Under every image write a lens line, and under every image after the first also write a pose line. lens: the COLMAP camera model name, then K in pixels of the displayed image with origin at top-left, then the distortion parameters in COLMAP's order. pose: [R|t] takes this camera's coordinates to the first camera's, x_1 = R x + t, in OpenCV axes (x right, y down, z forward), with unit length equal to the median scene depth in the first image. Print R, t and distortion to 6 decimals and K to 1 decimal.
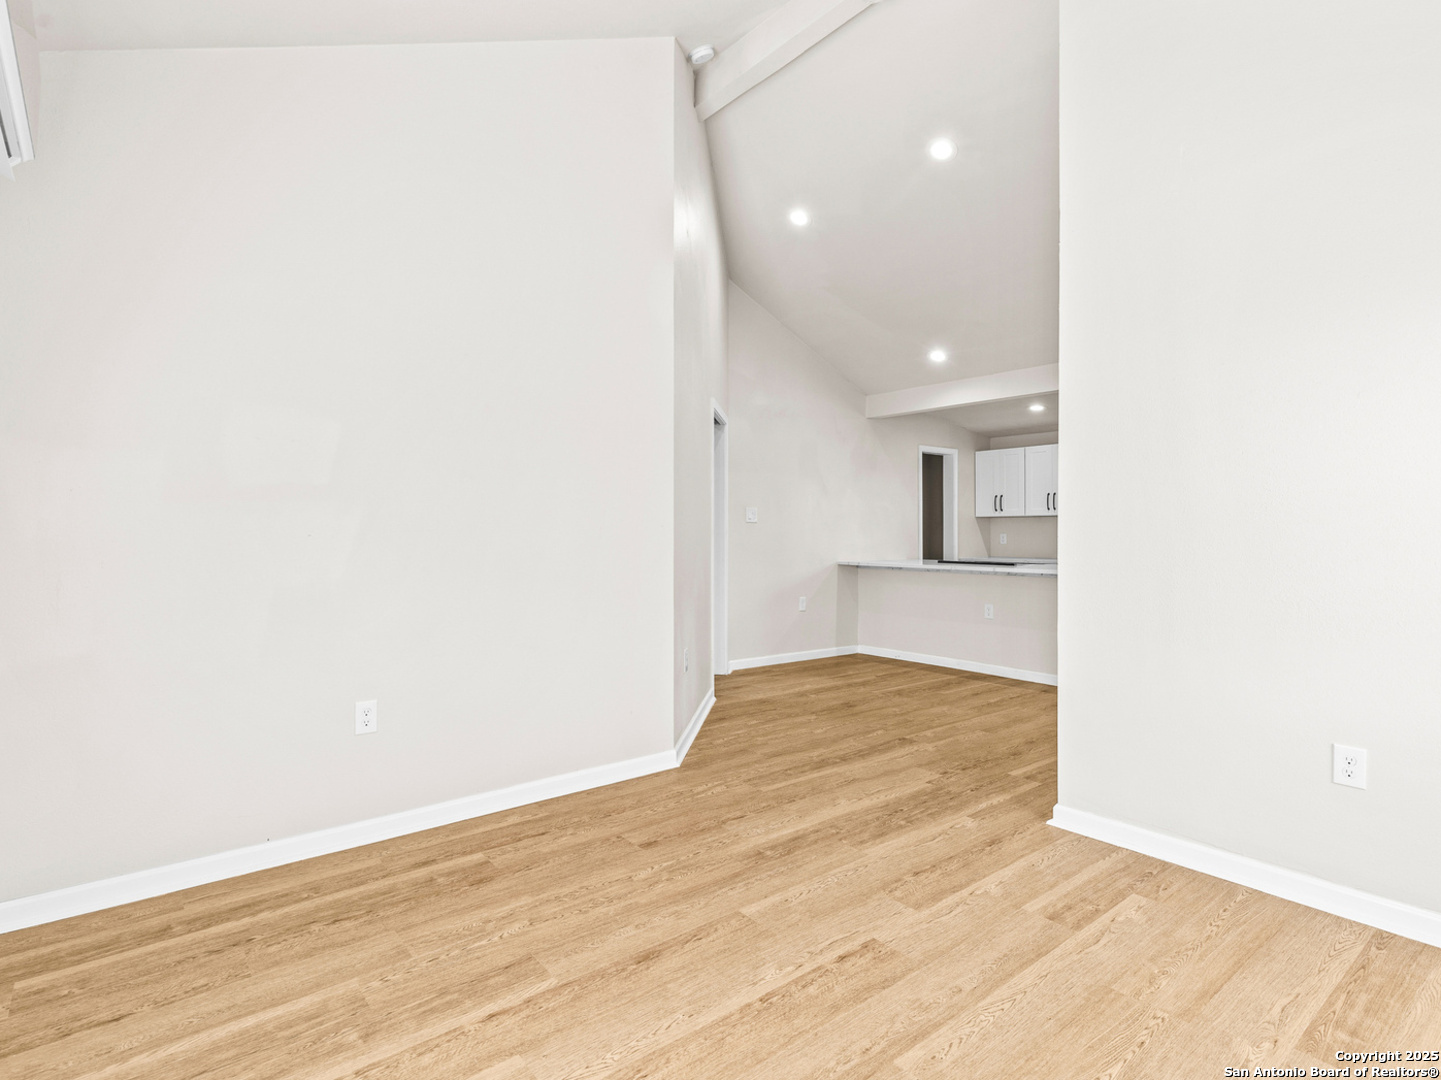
lens RADIAL K [[748.4, 0, 725.5], [0, 748.4, 534.3], [0, 0, 1]] dist [0.009071, 0.000526]
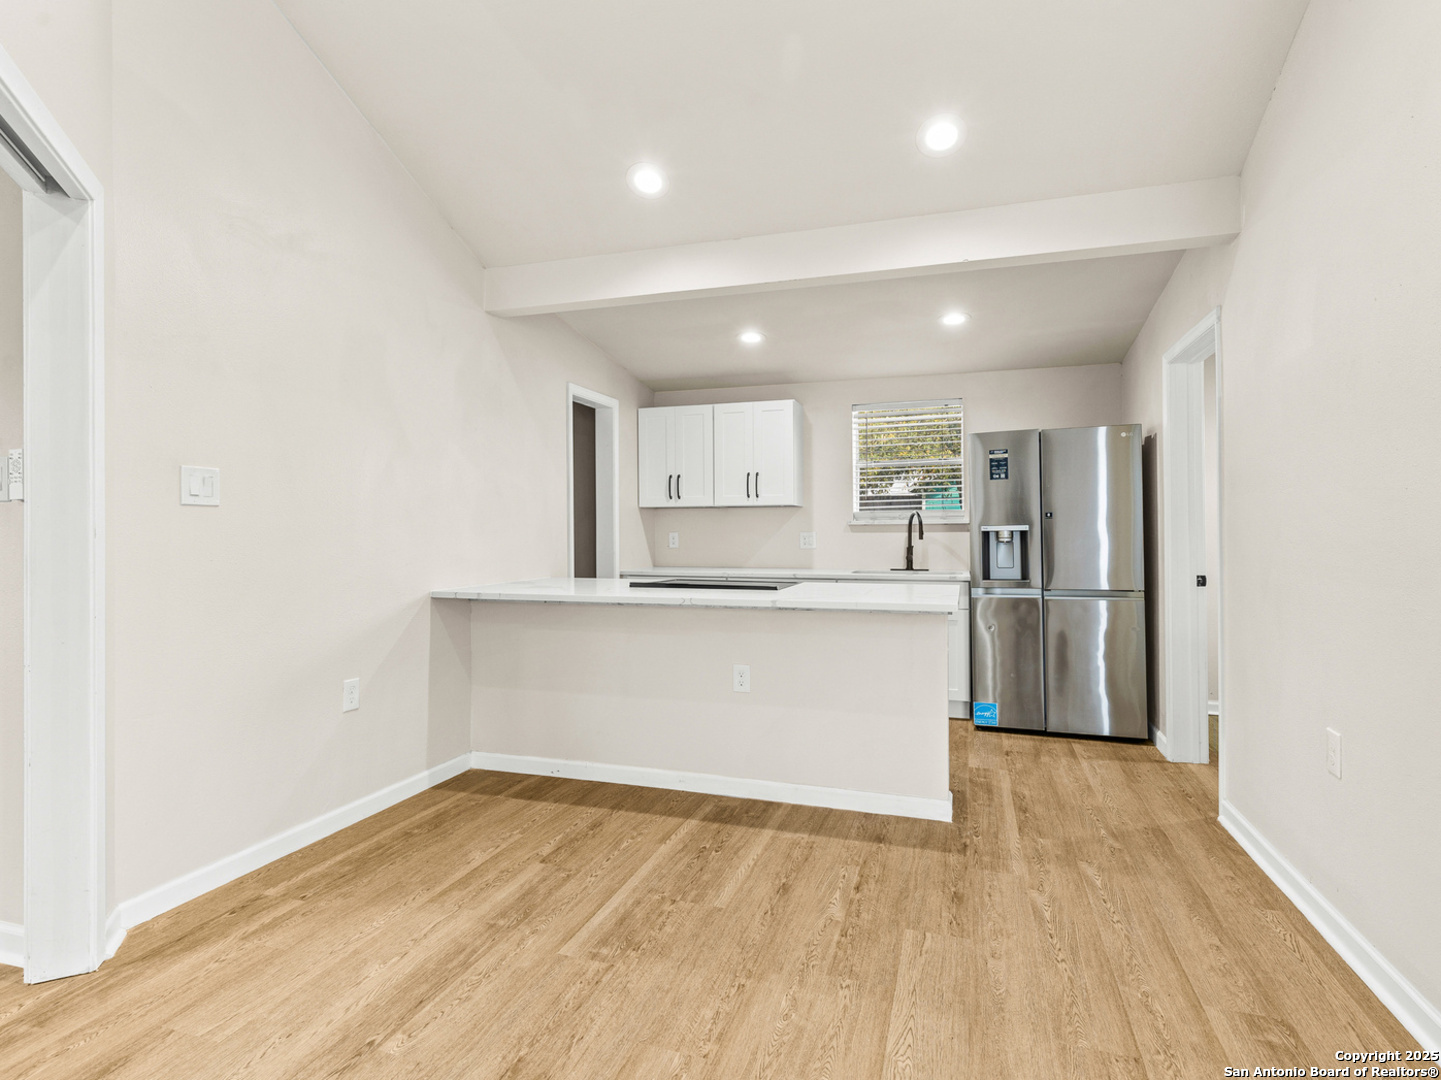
lens RADIAL K [[748.4, 0, 733.1], [0, 748.4, 531.0], [0, 0, 1]] dist [0.009071, 0.000526]
pose [[0.831798, 0.000259, 0.555079, 0.010815], [-0.002308, 0.999993, 0.002993, -0.001168], [-0.555074, -0.003771, 0.831792, 0.122995]]
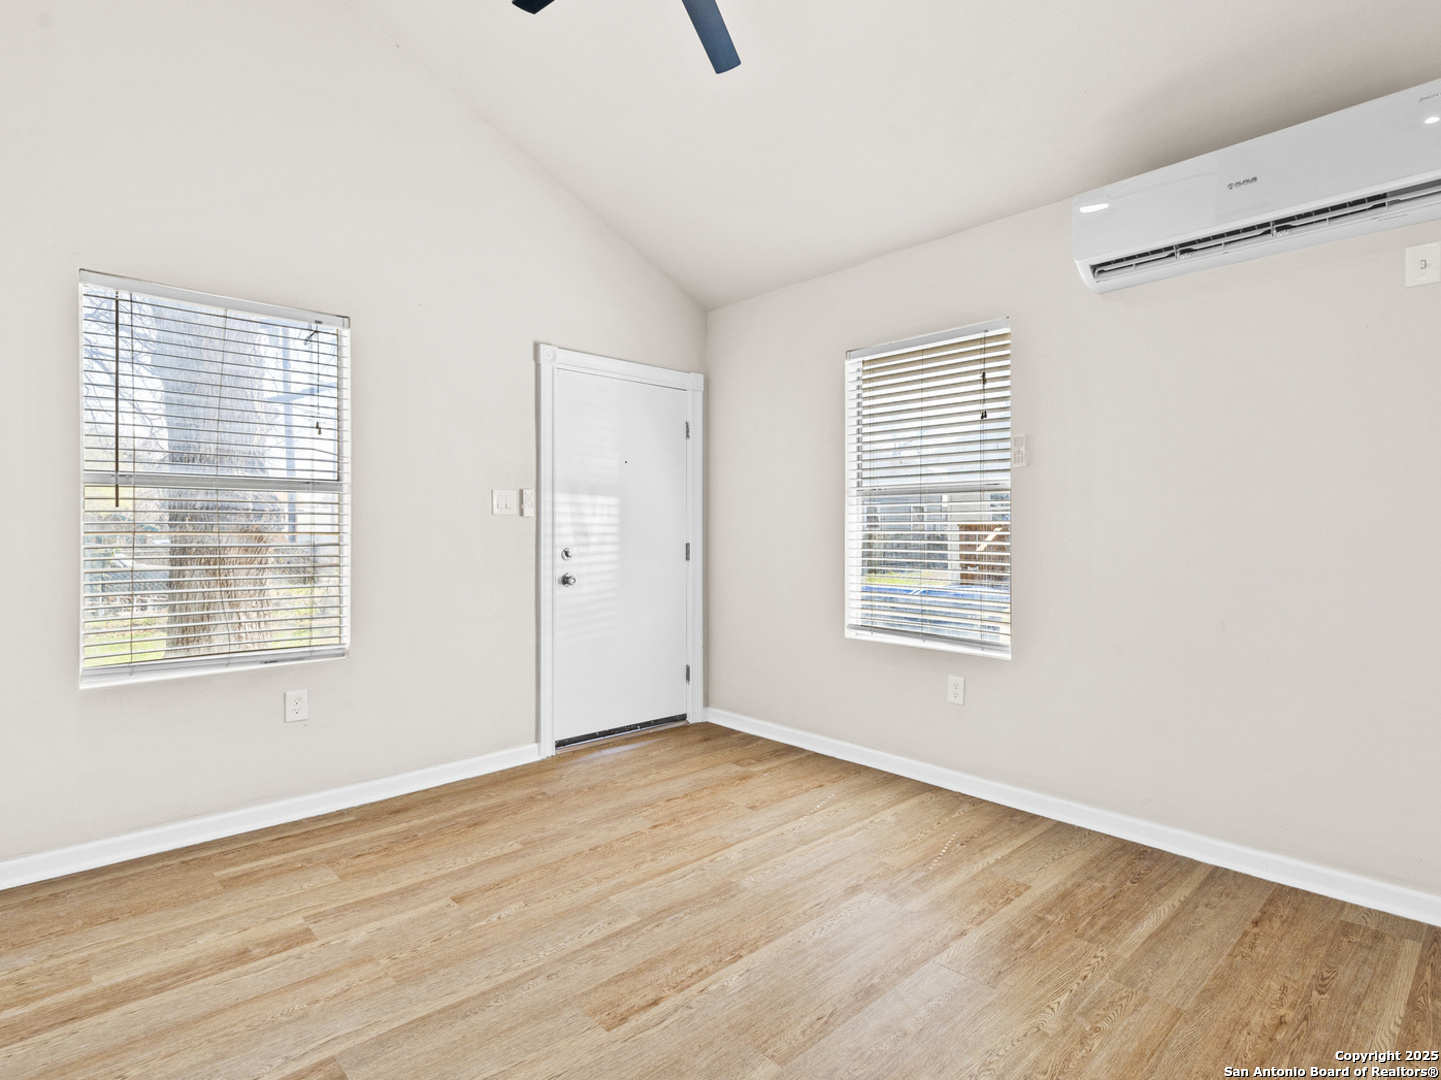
lens RADIAL K [[748.4, 0, 721.6], [0, 748.4, 534.8], [0, 0, 1]] dist [0.009071, 0.000526]
pose [[-0.997839, 0.000185, -0.065709, 0.158815], [-0.000142, 0.999988, 0.004979, -0.003296], [0.065709, 0.004978, -0.997826, 2.252772]]
